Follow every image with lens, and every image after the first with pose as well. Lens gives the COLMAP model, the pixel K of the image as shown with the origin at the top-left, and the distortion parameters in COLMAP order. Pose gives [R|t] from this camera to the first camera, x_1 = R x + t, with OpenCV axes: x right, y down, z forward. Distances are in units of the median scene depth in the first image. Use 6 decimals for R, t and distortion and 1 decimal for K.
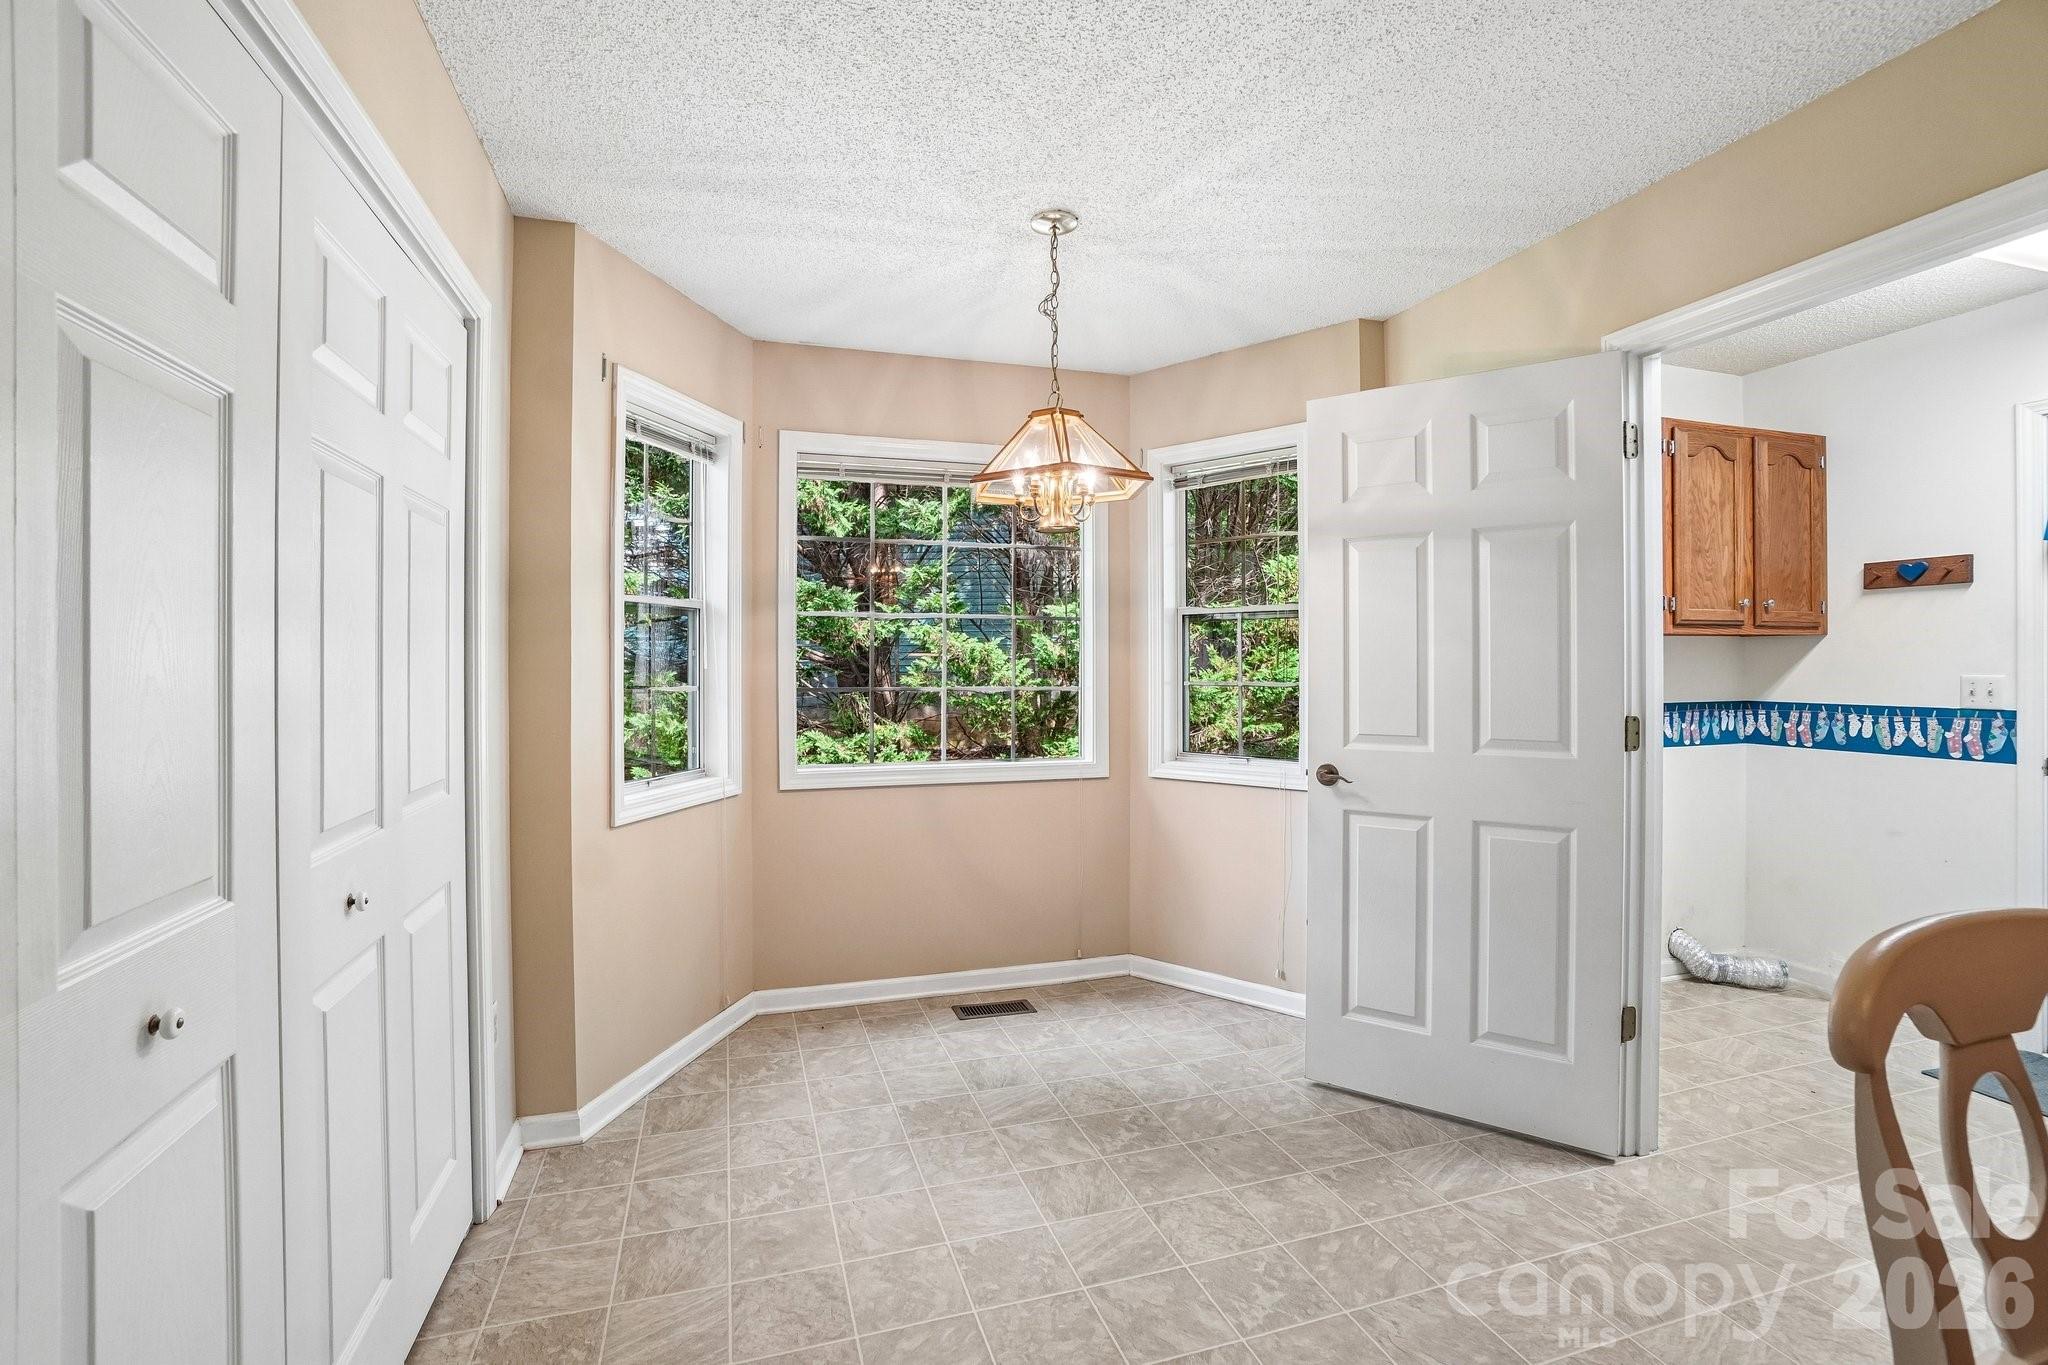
lens RADIAL K [[925.8, 0, 1017.7], [0, 925.8, 662.8], [0, 0, 1]] dist [-0.065990, 0.024355]
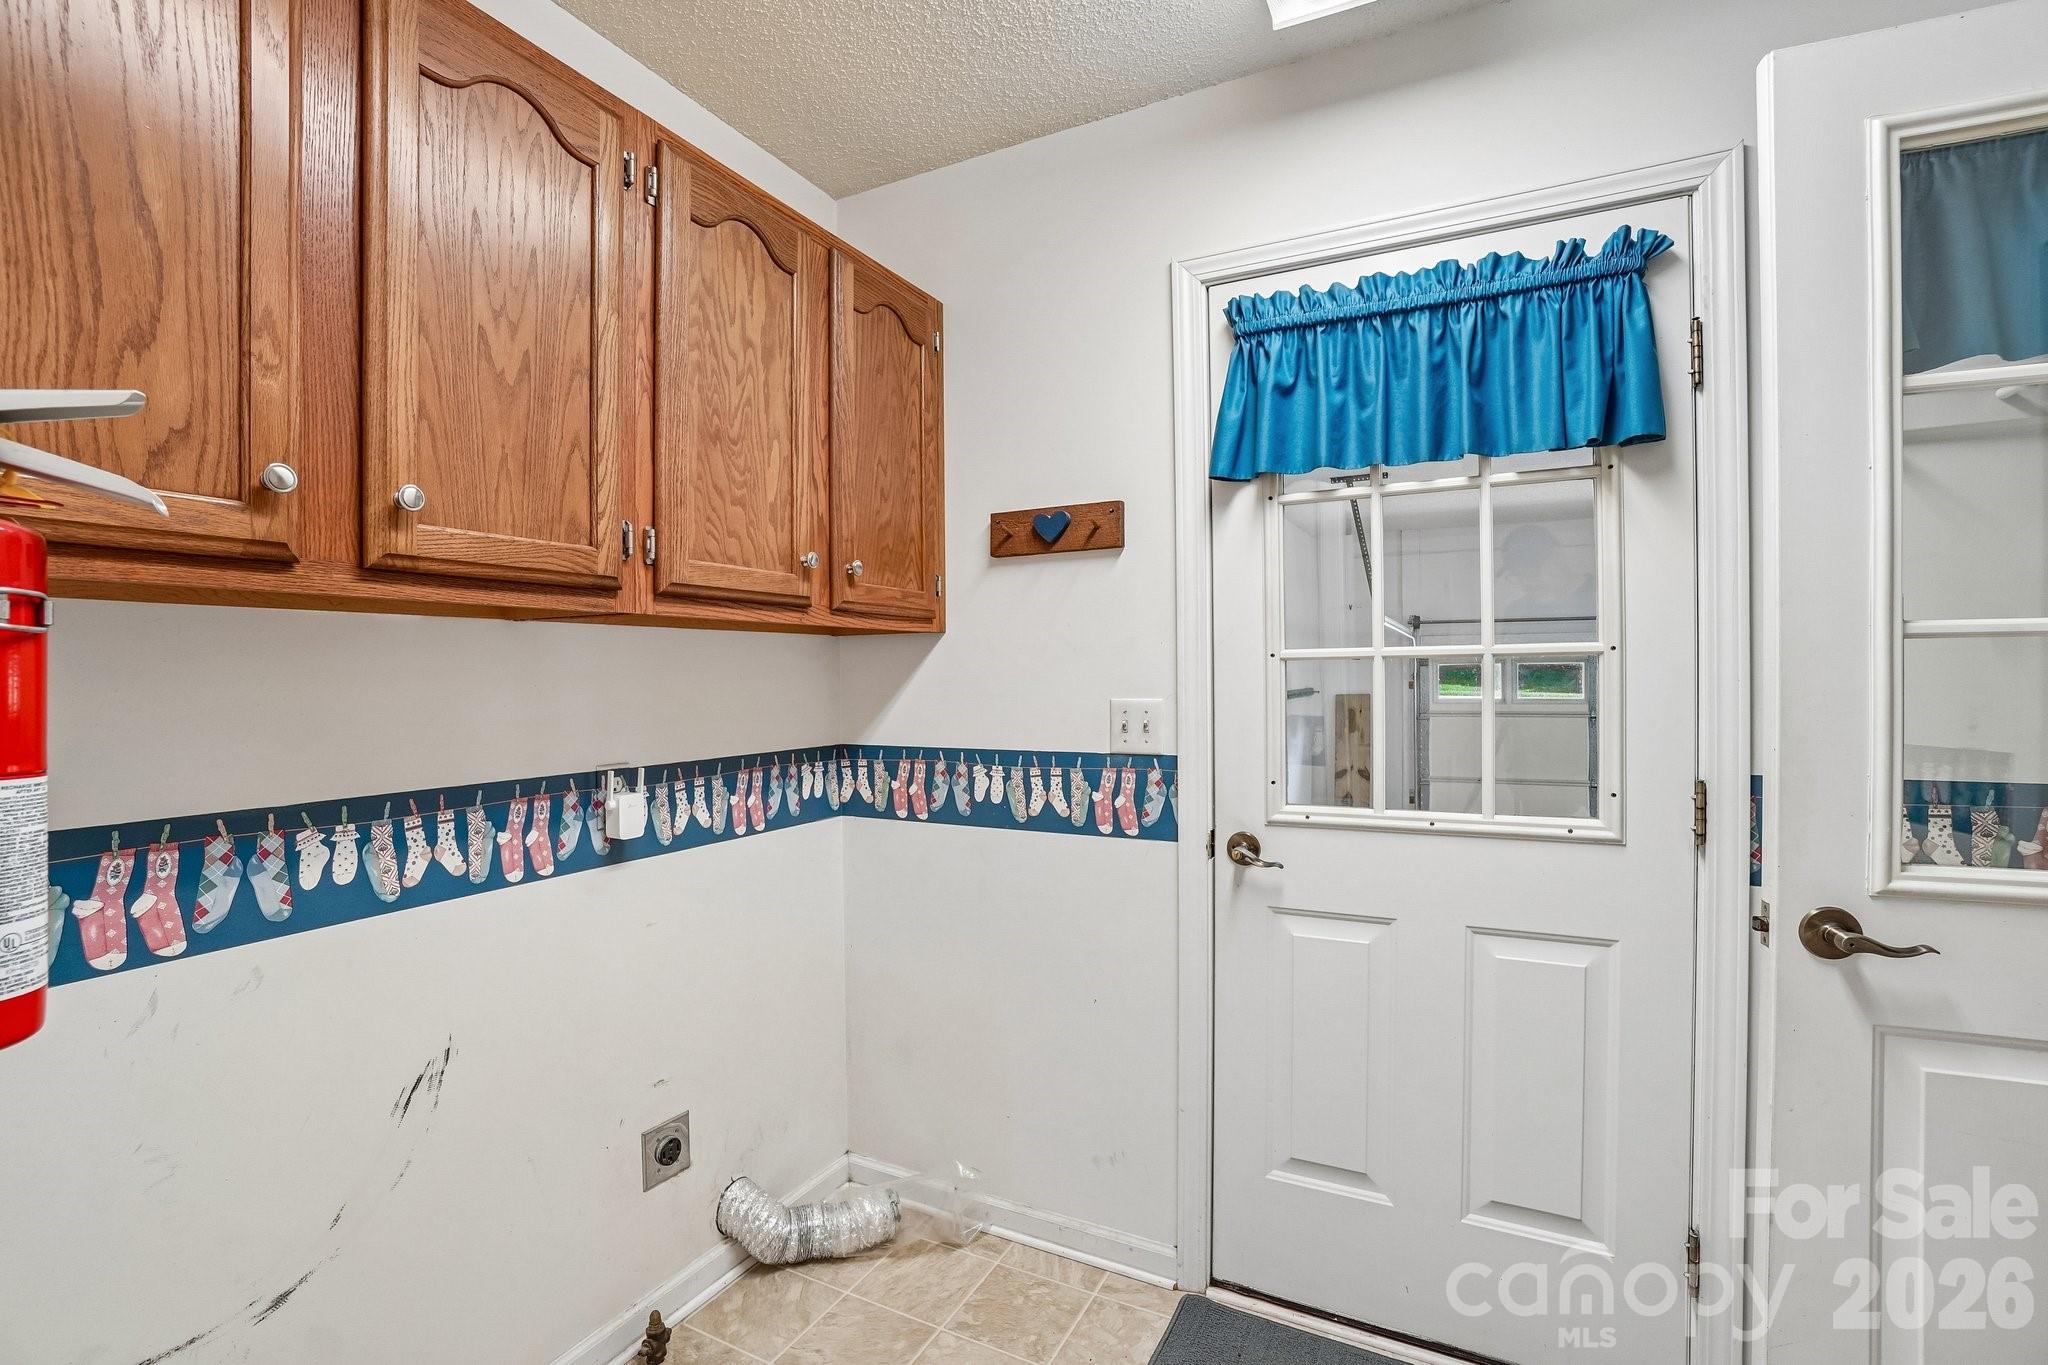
lens RADIAL K [[921.6, 0, 1016.2], [0, 921.6, 670.0], [0, 0, 1]] dist [-0.064617, 0.023560]
pose [[0.705719, 0.002161, 0.708488, 0.515021], [0.007410, 0.999918, -0.010431, 0.000221], [-0.708453, 0.012611, 0.705645, 0.541047]]
